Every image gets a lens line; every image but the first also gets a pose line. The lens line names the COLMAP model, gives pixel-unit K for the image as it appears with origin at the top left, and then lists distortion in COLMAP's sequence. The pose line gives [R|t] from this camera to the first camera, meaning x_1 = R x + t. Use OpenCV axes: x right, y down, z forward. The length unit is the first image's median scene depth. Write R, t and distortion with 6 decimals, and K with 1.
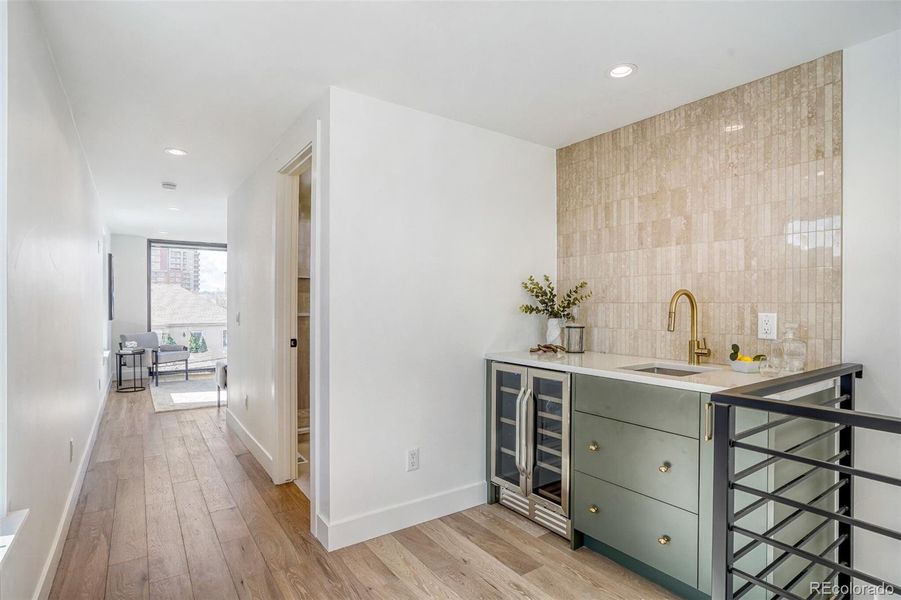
lens RADIAL K [[452.6, 0, 450.5], [0, 452.6, 300.0], [0, 0, 1]] dist [-0.058220, 0.027415]
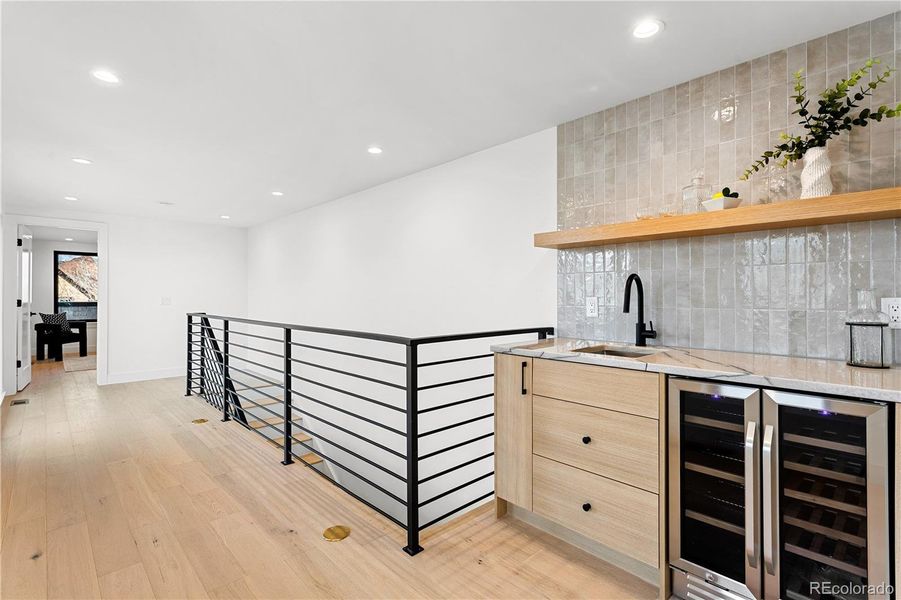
lens RADIAL K [[423.7, 0, 451.1], [0, 423.7, 280.5], [0, 0, 1]] dist [-0.001729, -0.000356]
pose [[0.987134, -0.005615, 0.159797, -0.318628], [0.008311, 0.999834, -0.016205, 0.004436], [-0.159680, 0.017325, 0.987017, 0.452585]]
